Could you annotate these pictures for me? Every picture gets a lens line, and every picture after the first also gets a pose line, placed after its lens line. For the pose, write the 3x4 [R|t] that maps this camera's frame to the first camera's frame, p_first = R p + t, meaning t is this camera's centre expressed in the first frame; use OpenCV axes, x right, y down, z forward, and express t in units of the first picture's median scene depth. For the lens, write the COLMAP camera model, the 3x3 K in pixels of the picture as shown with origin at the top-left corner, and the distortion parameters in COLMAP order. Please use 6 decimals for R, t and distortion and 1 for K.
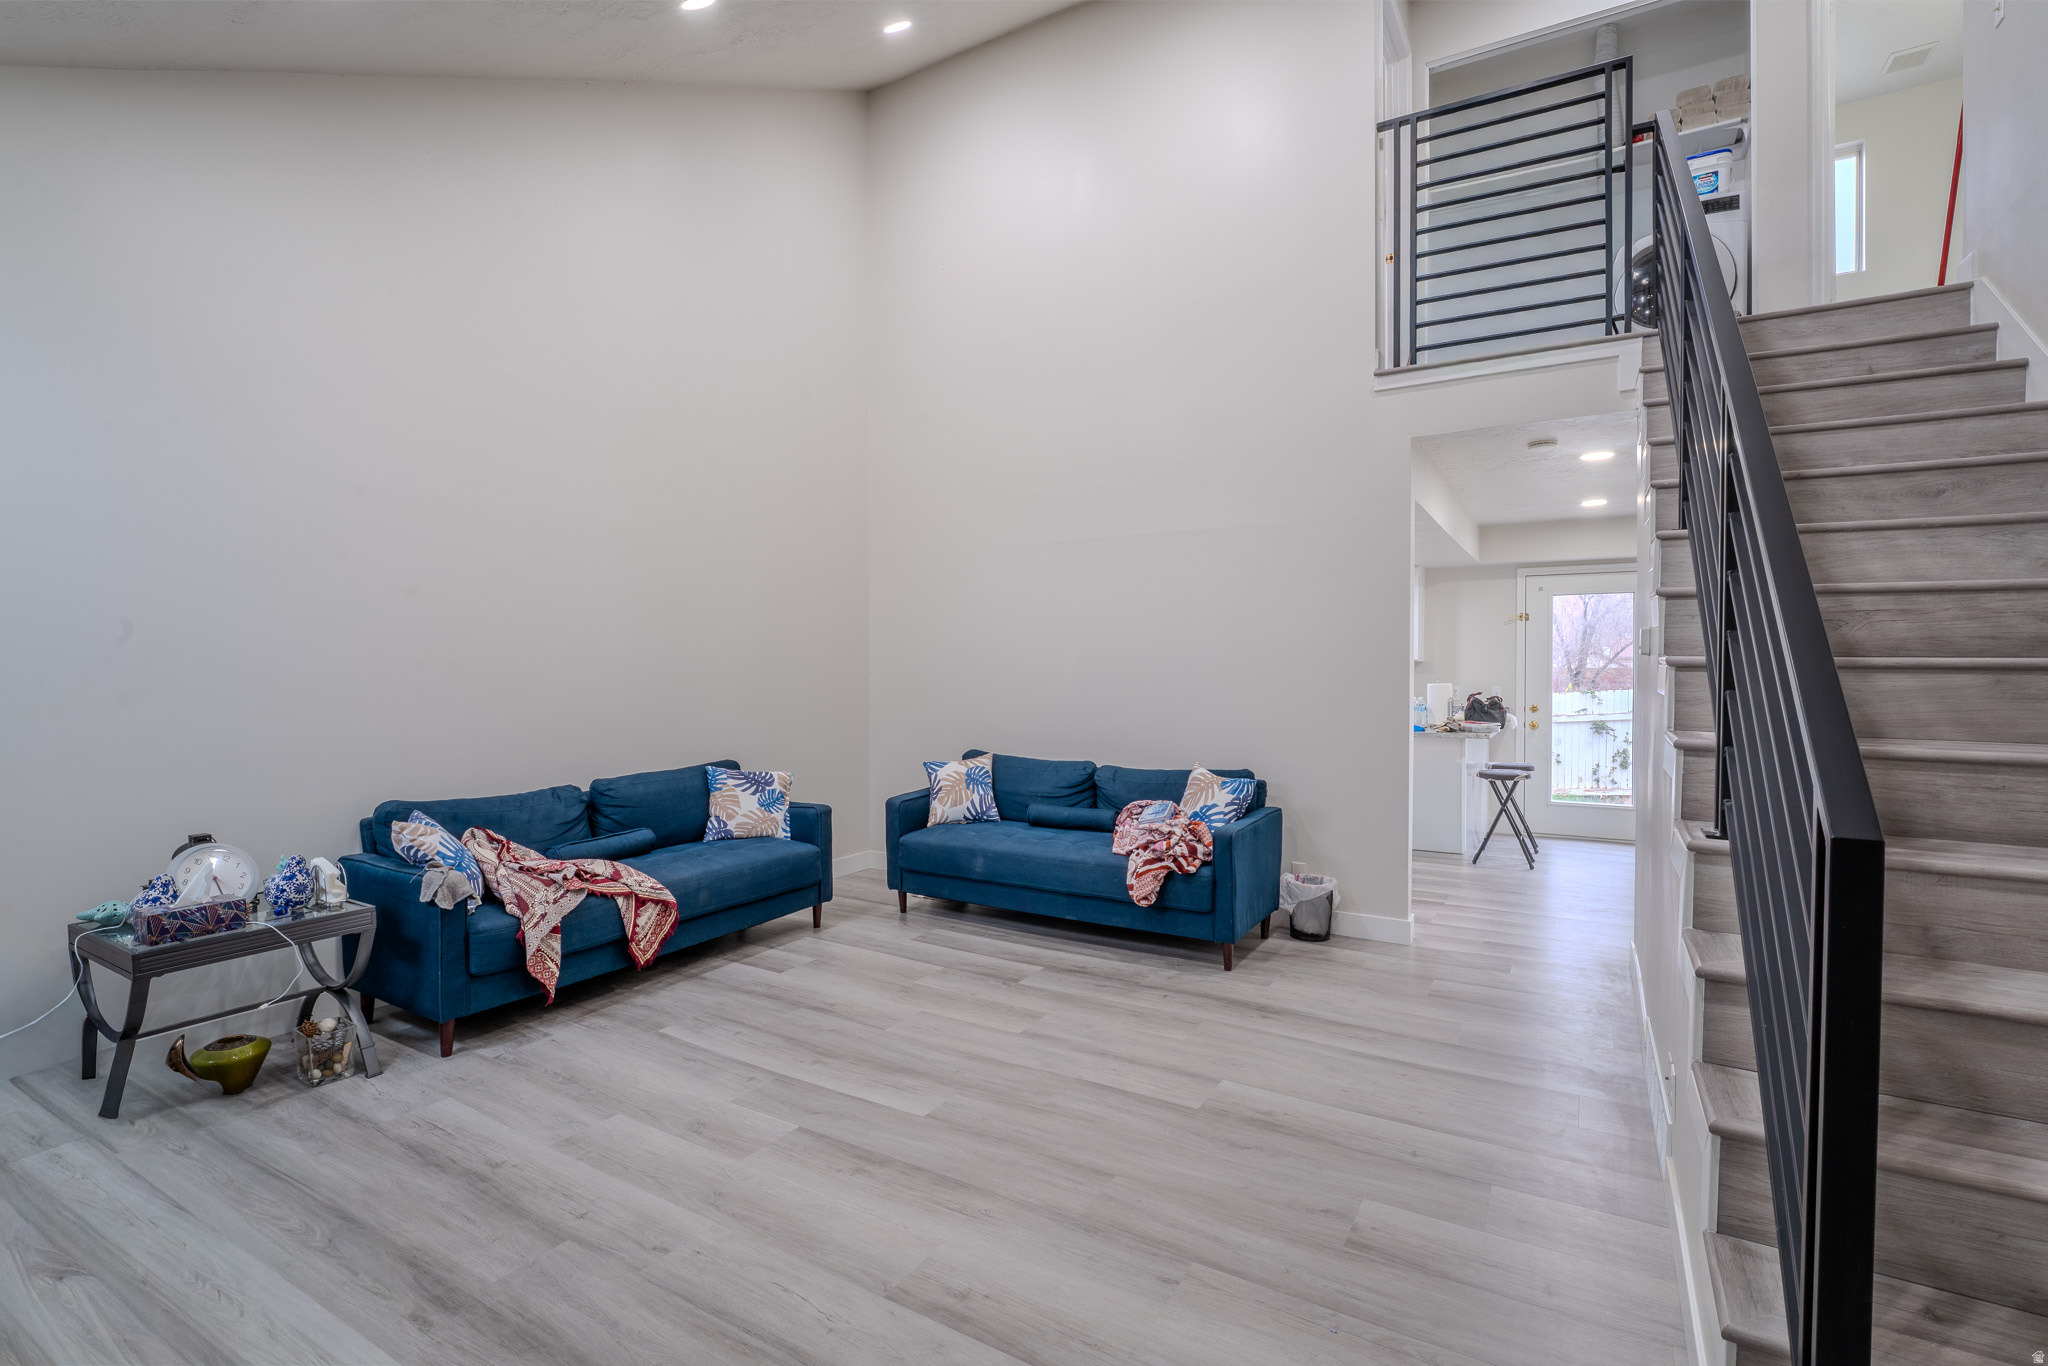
lens RADIAL K [[929.6, 0, 1025.4], [0, 929.6, 677.6], [0, 0, 1]] dist [-0.015828, -0.000323]
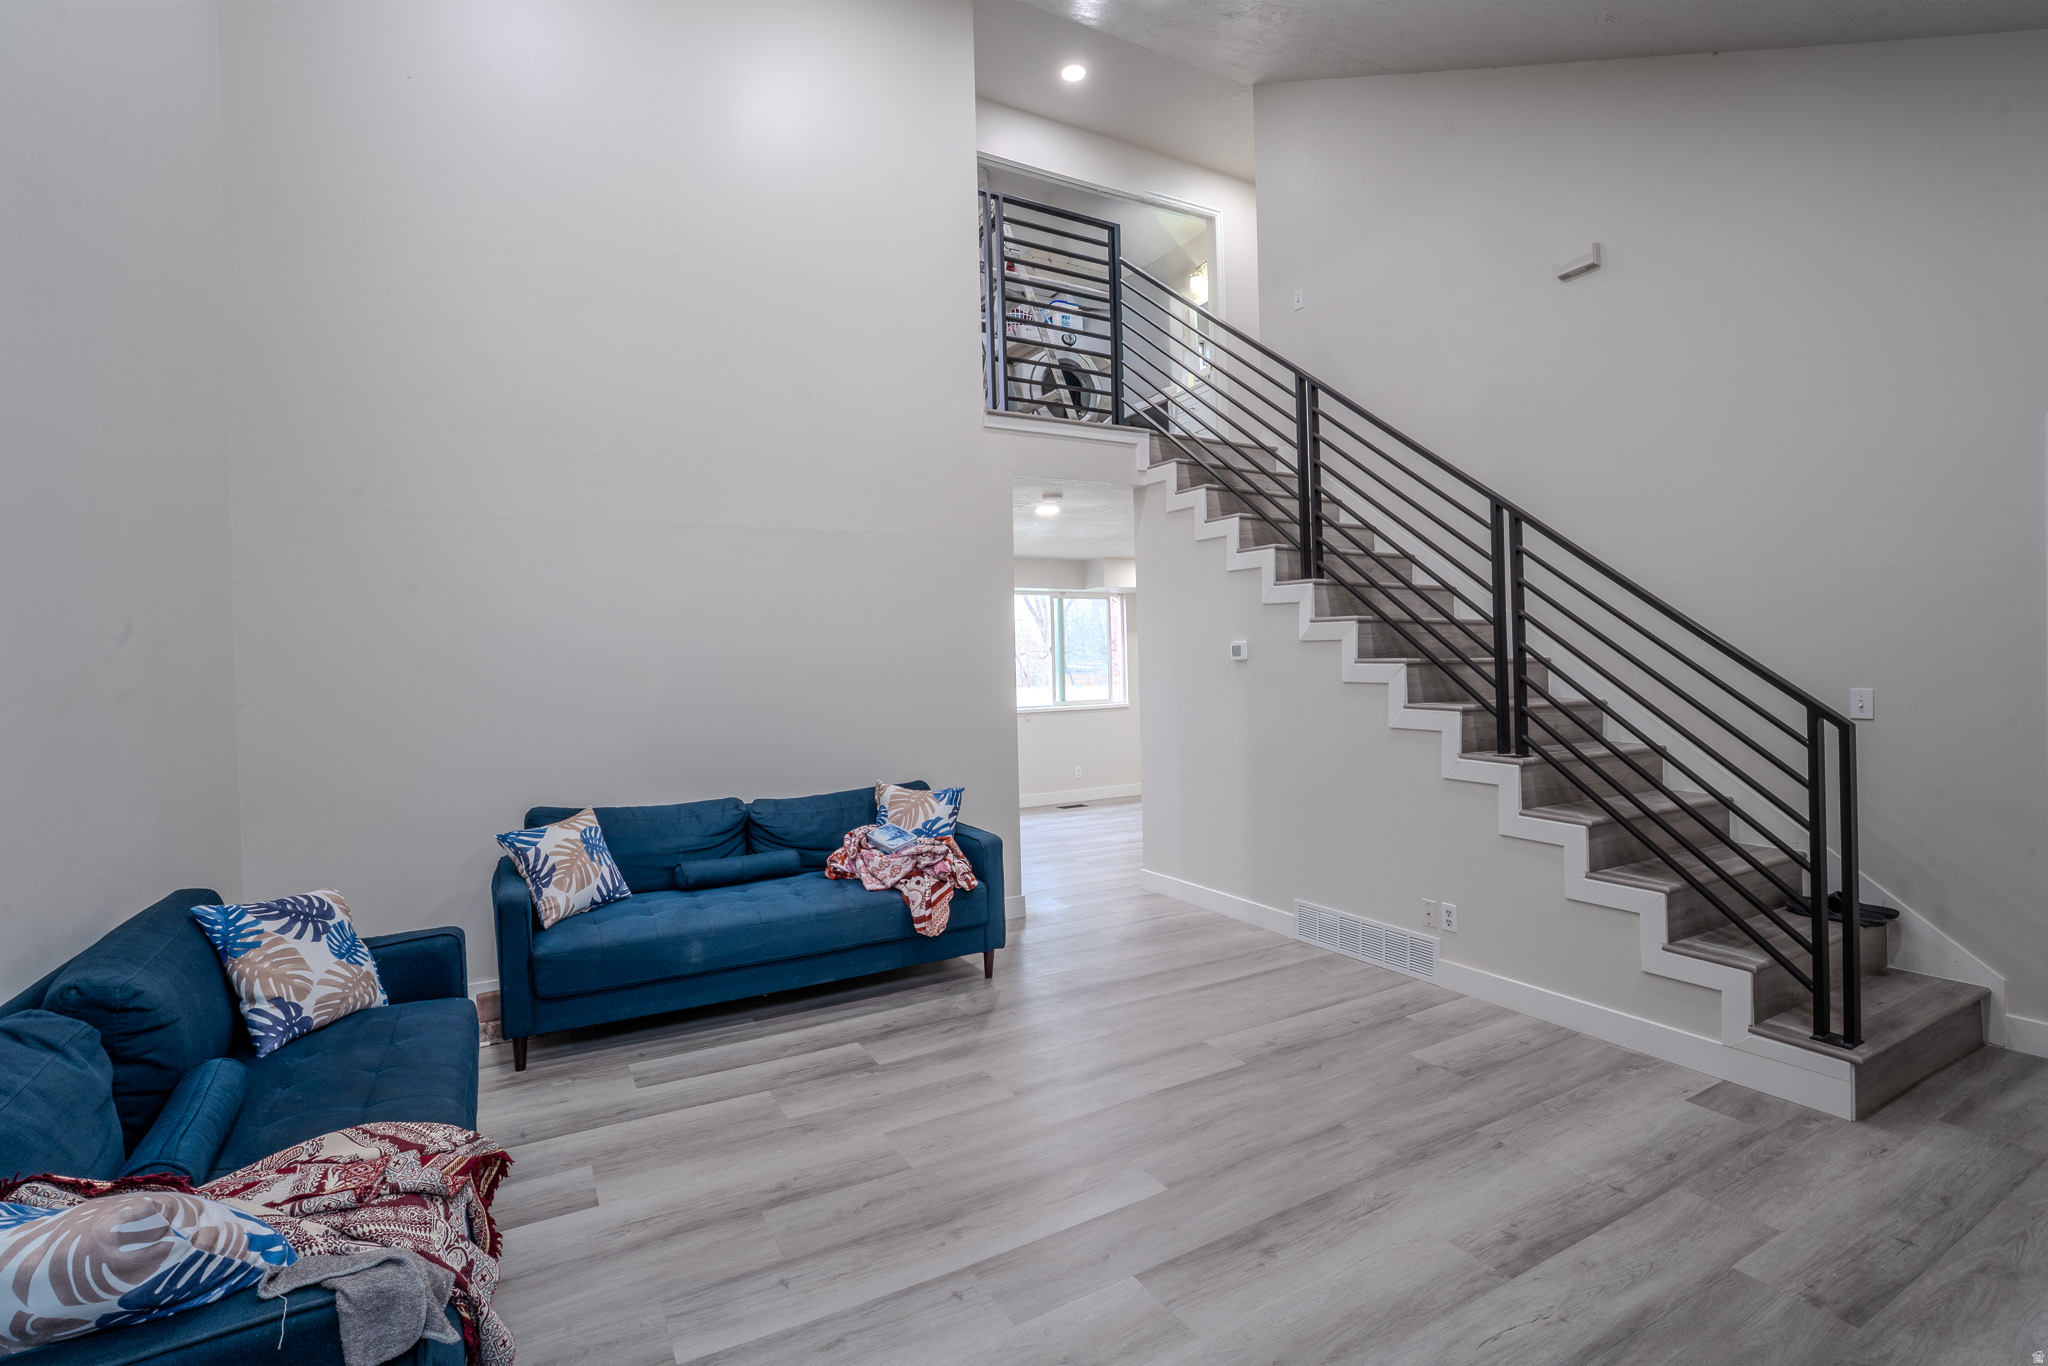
lens RADIAL K [[929.6, 0, 1027.4], [0, 929.6, 677.4], [0, 0, 1]] dist [-0.015828, -0.000323]
pose [[0.493922, -0.018576, 0.869308, -0.646529], [0.036463, 0.999335, 0.000637, -0.008400], [-0.868741, 0.031383, 0.494271, 0.470118]]
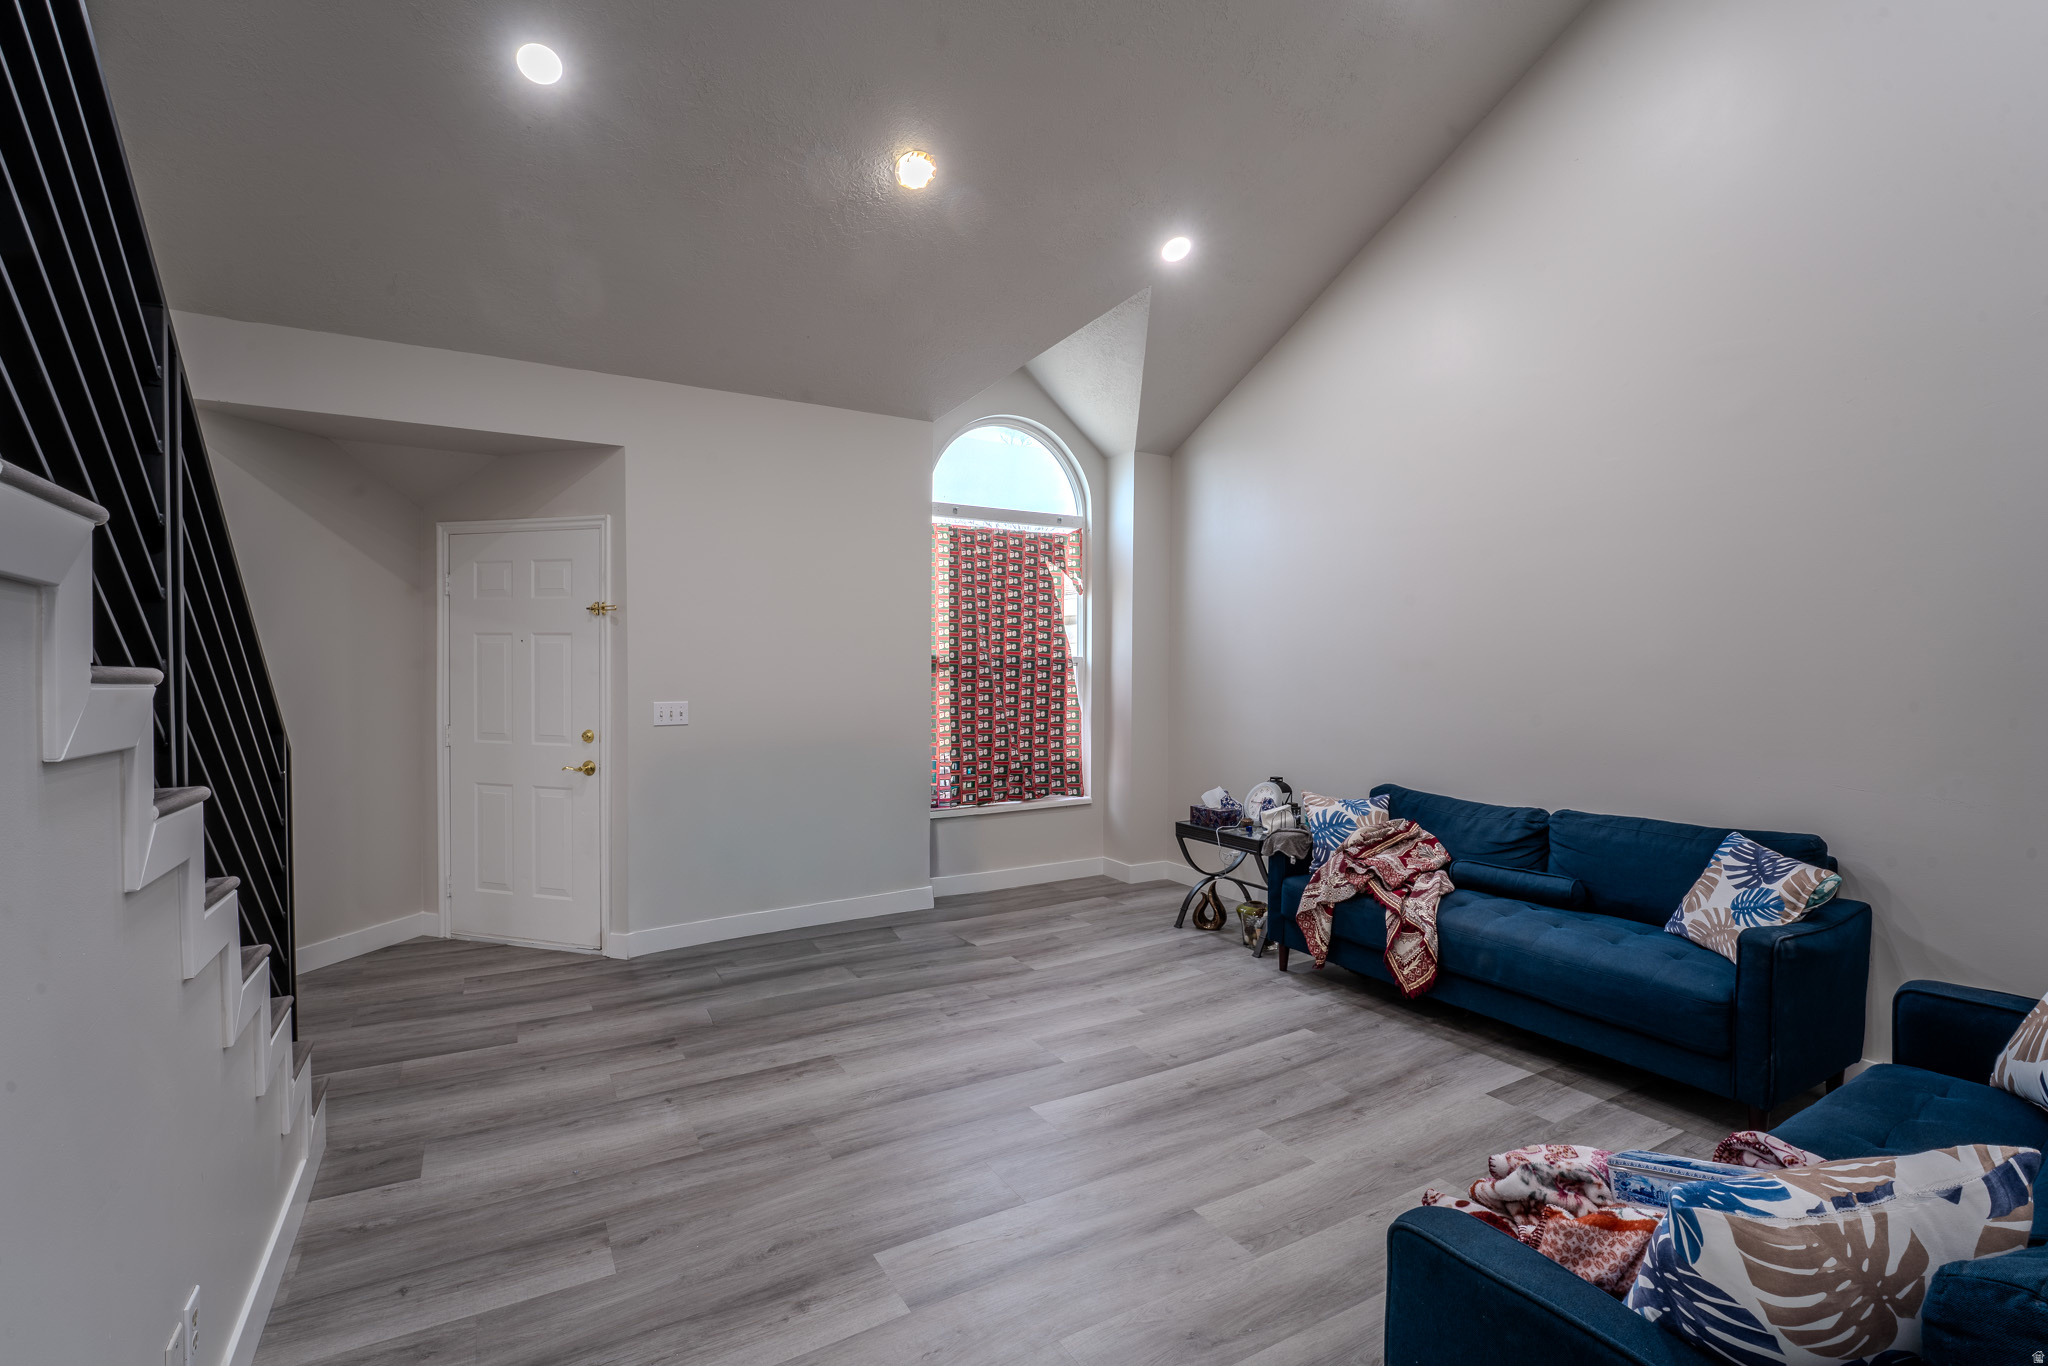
lens RADIAL K [[929.6, 0, 1028.4], [0, 929.6, 680.5], [0, 0, 1]] dist [-0.015828, -0.000323]
pose [[-0.479253, 0.011773, -0.877598, 0.562891], [-0.016508, 0.999612, 0.022425, -0.021740], [0.877522, 0.025235, -0.478873, 1.043625]]
